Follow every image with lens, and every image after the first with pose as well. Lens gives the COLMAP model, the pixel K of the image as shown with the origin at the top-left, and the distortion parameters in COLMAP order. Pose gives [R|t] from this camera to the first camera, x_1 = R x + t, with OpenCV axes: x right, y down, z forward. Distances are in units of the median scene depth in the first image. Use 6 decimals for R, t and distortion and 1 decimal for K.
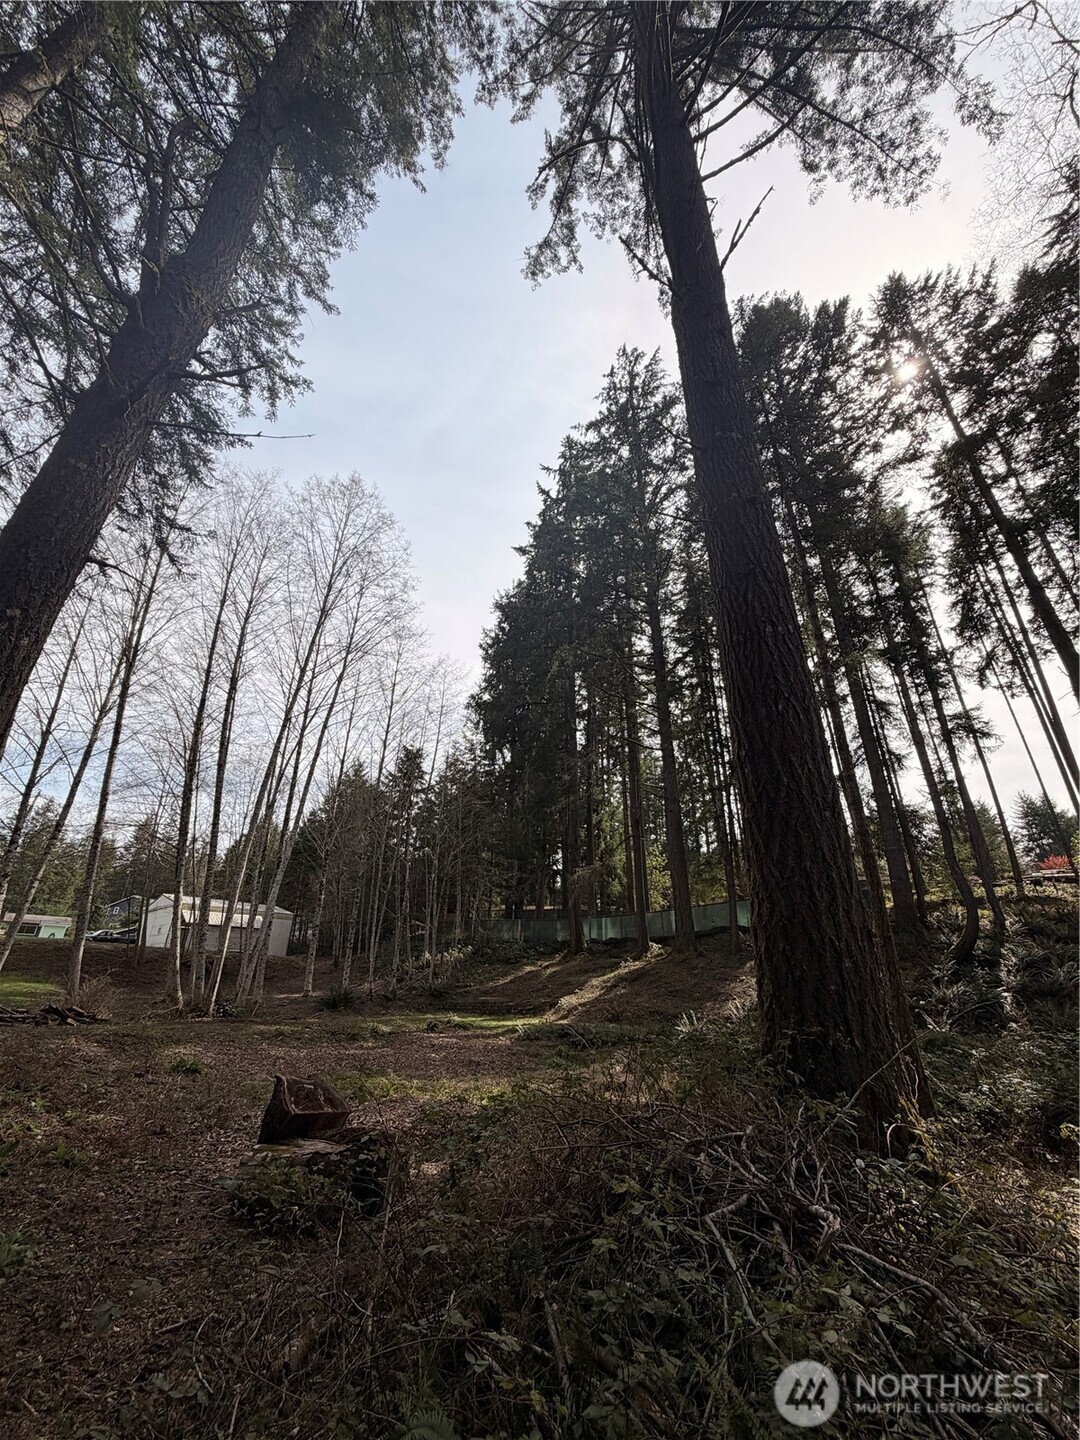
lens RADIAL K [[571.9, 0, 533.9], [0, 571.9, 720.3], [0, 0, 1]] dist [-0.000705, 0.000045]
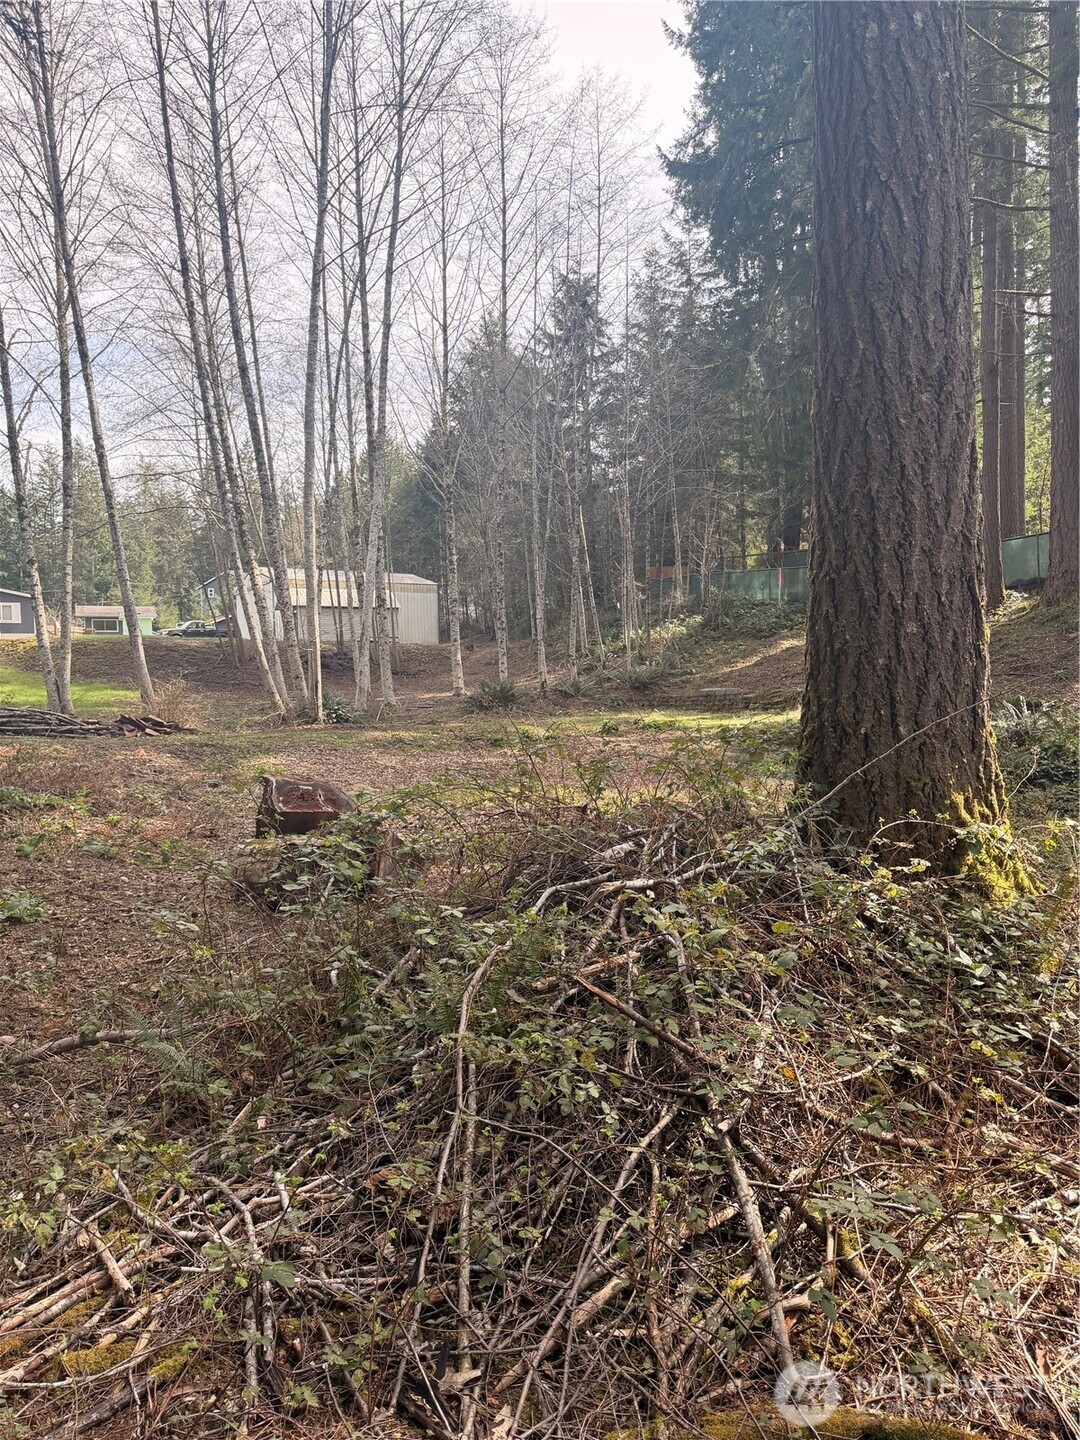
lens RADIAL K [[1007.5, 0, 548.3], [0, 1007.5, 730.6], [0, 0, 1]] dist [0.028521, -0.011036]
pose [[0.953331, -0.019668, -0.301286, 0.072695], [0.159439, 0.880192, 0.447036, -0.011145], [0.256397, -0.474210, 0.842250, -0.027339]]
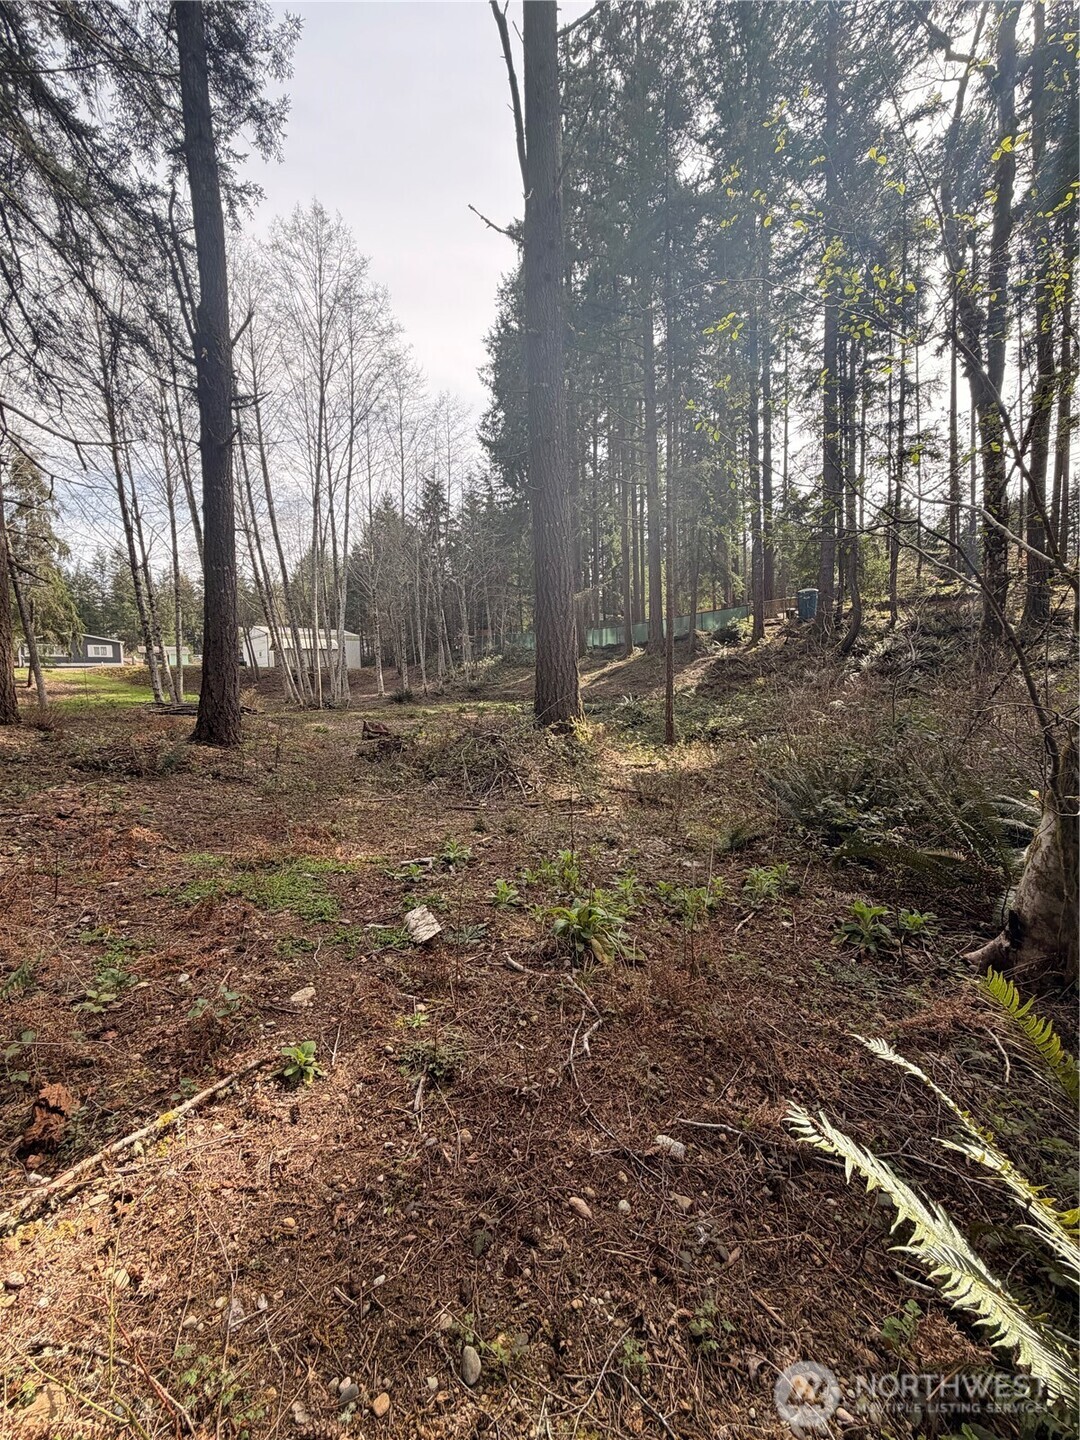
lens RADIAL K [[571.9, 0, 537.4], [0, 571.9, 725.0], [0, 0, 1]] dist [-0.000705, 0.000045]
pose [[0.995185, -0.035297, -0.091441, 0.098782], [0.075631, 0.869952, 0.487303, -0.098126], [0.062349, -0.491872, 0.868432, -0.208104]]
